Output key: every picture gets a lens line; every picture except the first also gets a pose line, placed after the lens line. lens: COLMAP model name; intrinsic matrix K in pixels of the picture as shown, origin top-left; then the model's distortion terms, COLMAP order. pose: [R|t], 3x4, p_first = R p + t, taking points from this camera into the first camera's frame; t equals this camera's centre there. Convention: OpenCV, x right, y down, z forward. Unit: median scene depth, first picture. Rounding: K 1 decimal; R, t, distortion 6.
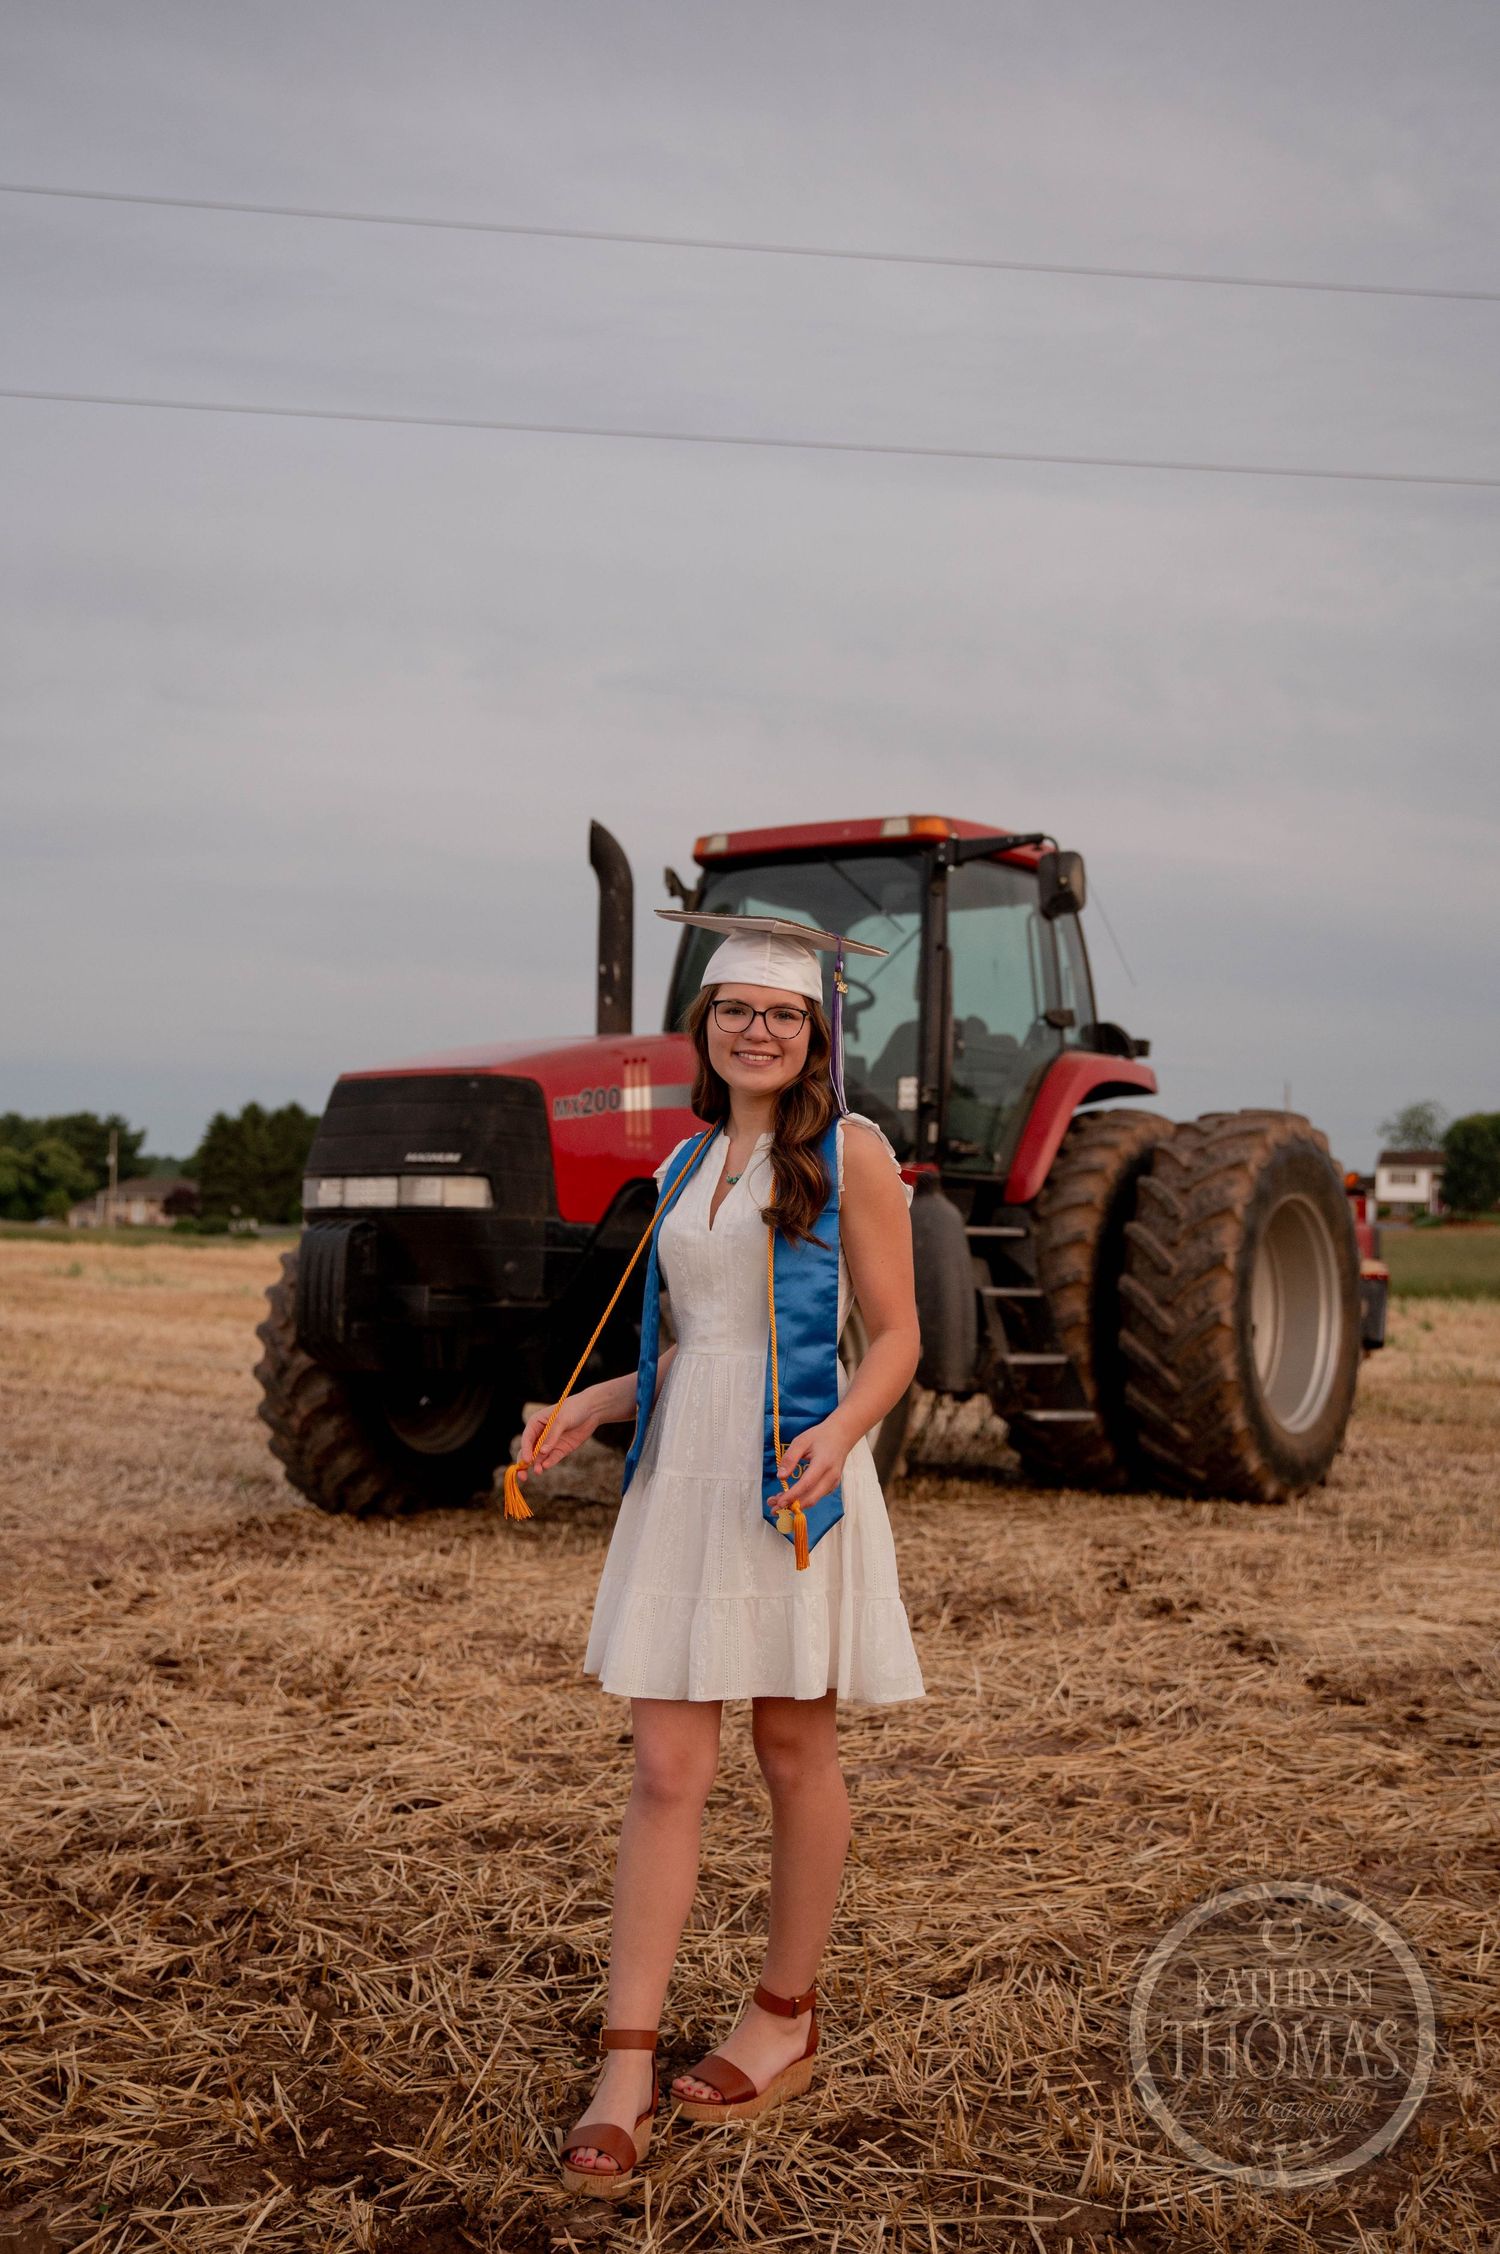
lens RADIAL K [[2453.3, 0, 750.0], [0, 2453.3, 1127.0], [0, 0, 1]] dist [-0.026566, 0.164001]
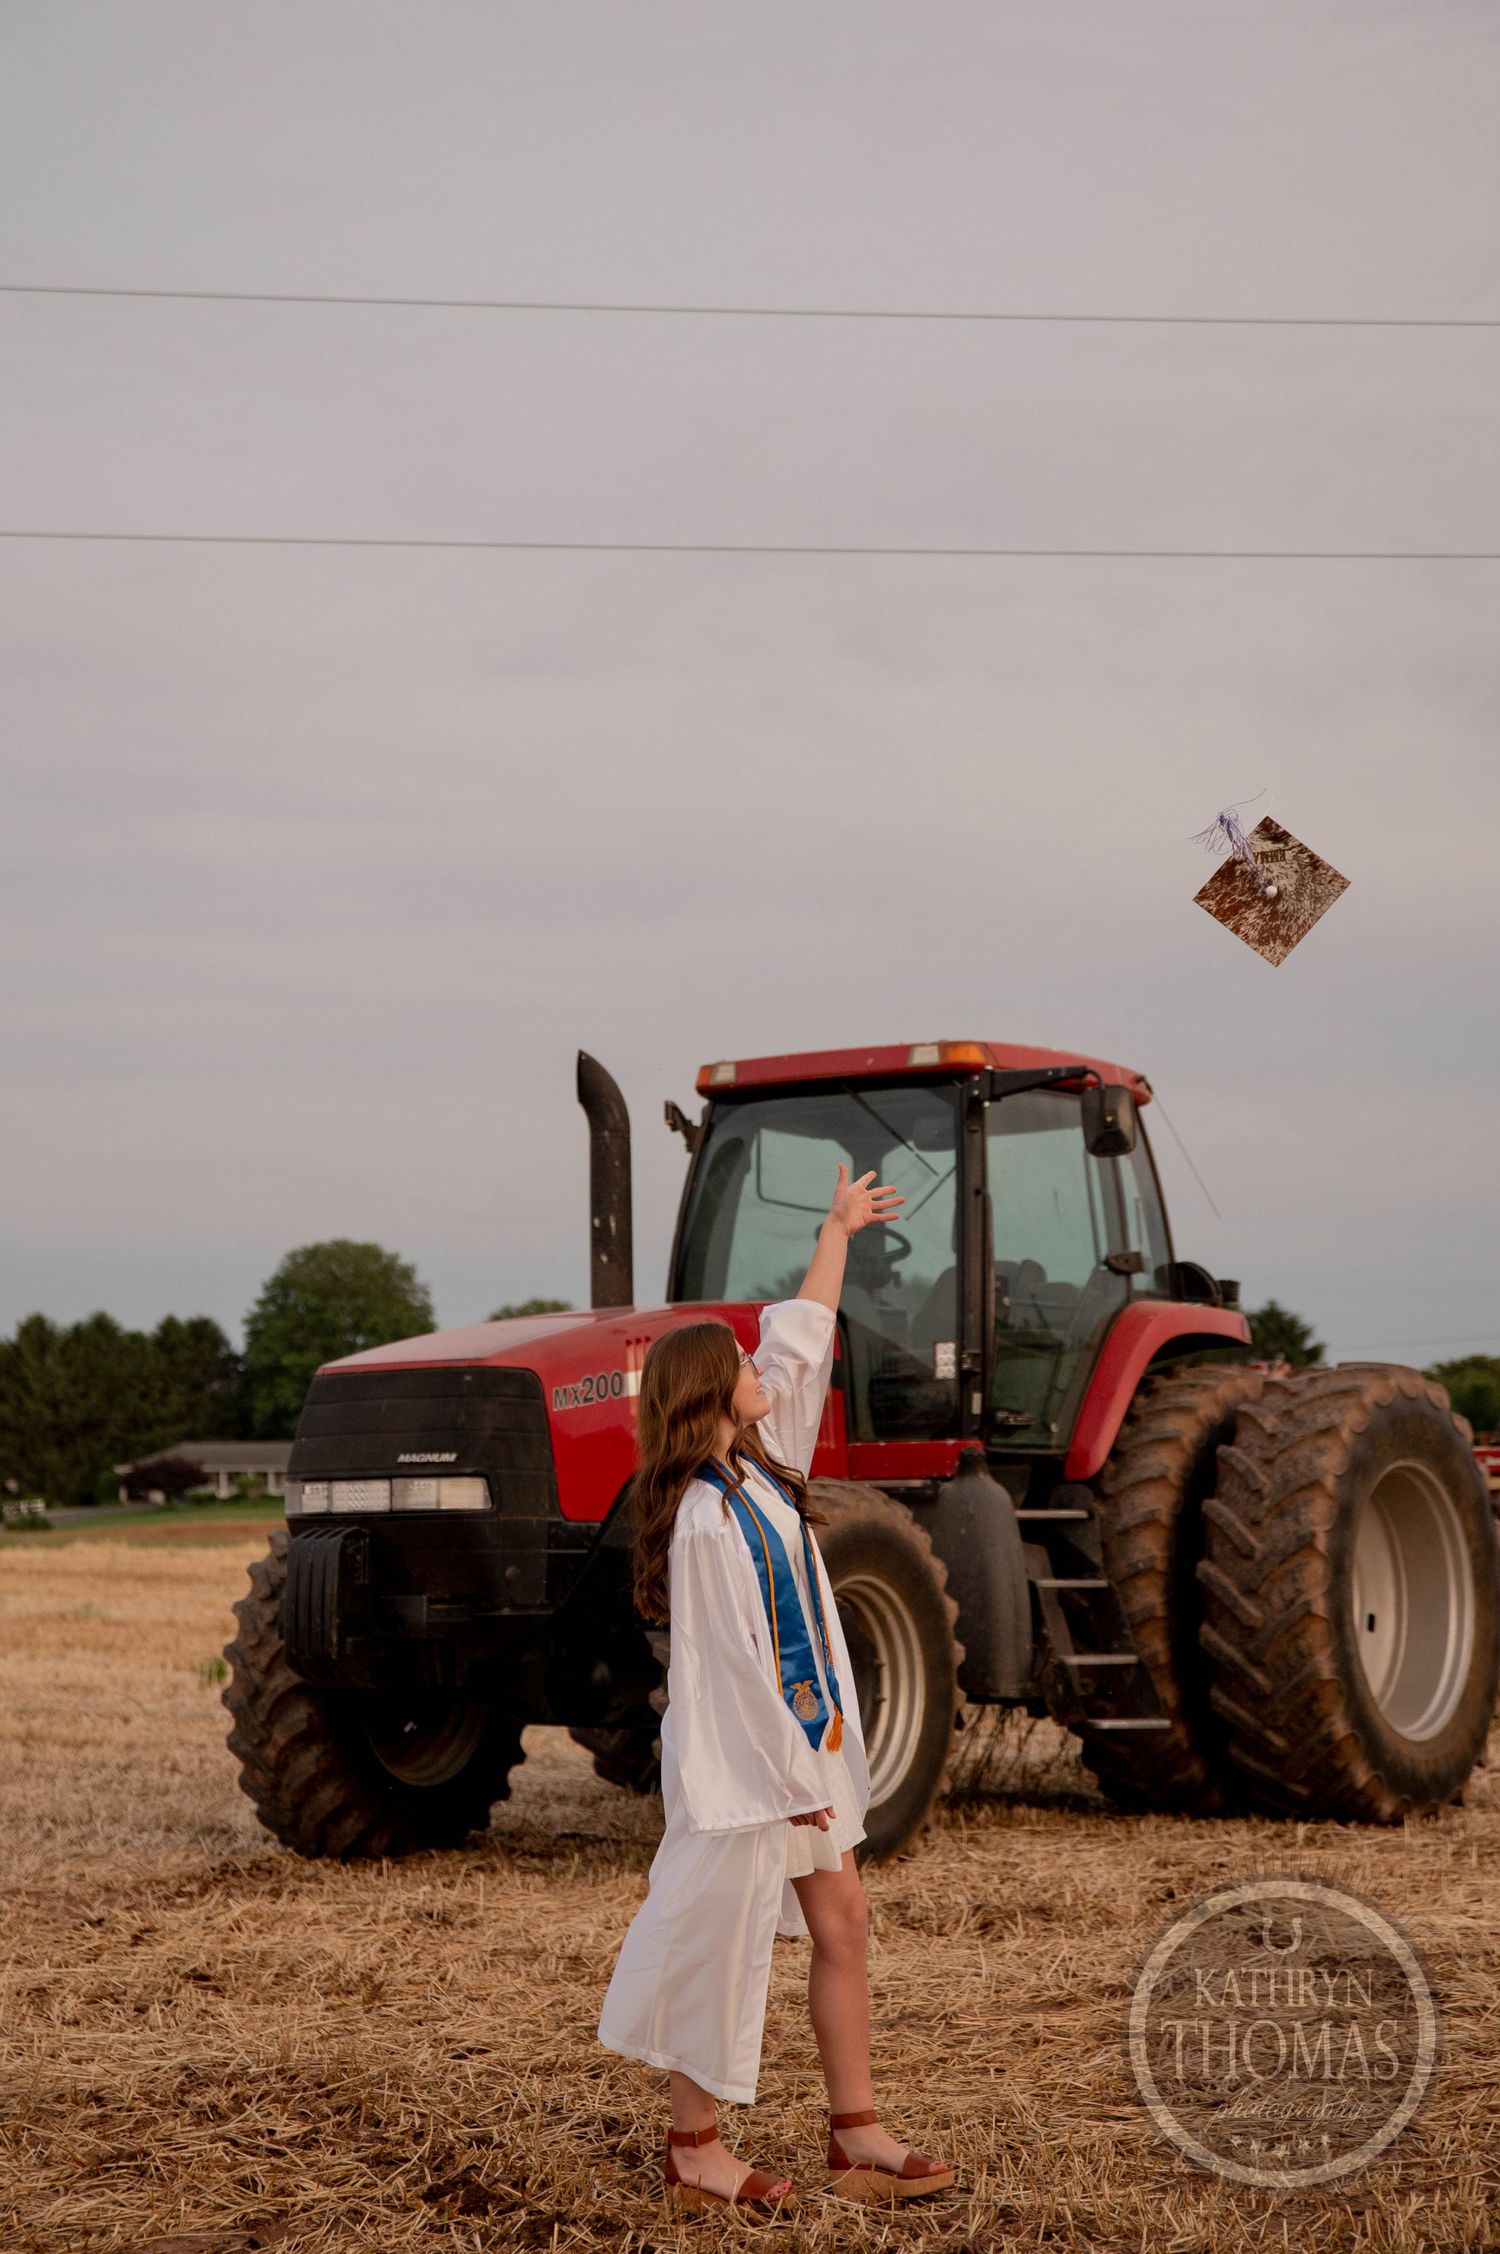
lens RADIAL K [[3923.1, 0, 742.0], [0, 3923.1, 1078.4], [0, 0, 1]] dist [0.136117, 0.019579]
pose [[0.999394, -0.030565, -0.016627, 0.017389], [0.029476, 0.997629, -0.062189, -0.028876], [0.018488, 0.061661, 0.997926, -0.419290]]
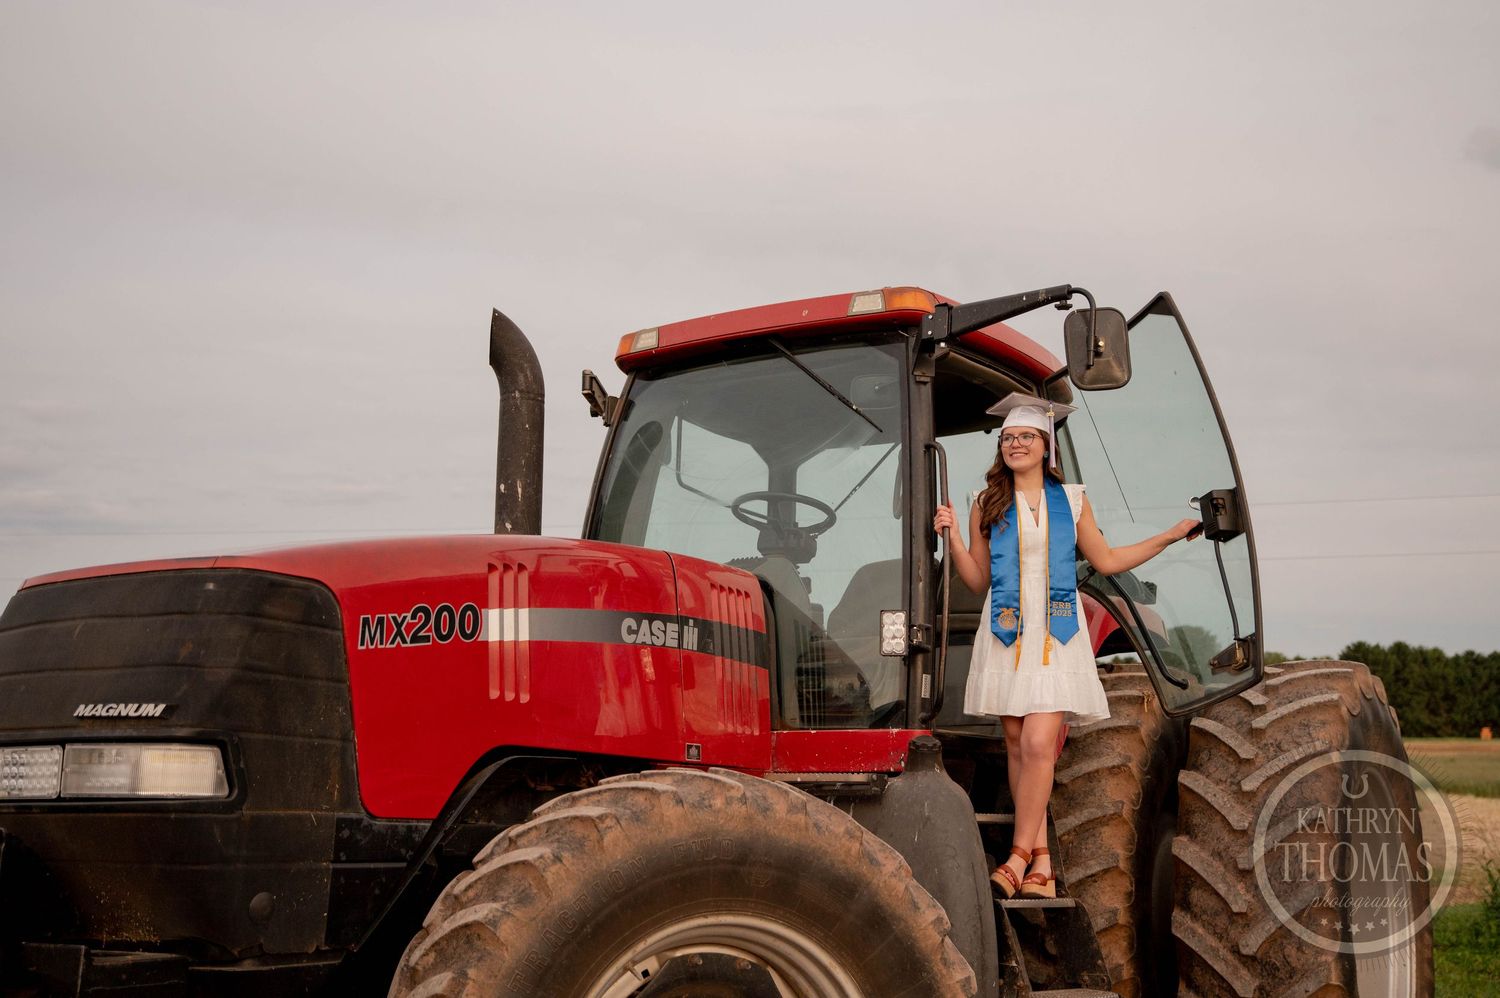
lens RADIAL K [[1632.7, 0, 750.0], [0, 1632.7, 499.0], [0, 0, 1]] dist [-0.026566, 0.164001]
pose [[0.999412, 0.001104, 0.034257, 0.003298], [0.003490, 0.991005, -0.133777, 0.012300], [-0.034097, 0.133818, 0.990419, 0.496960]]
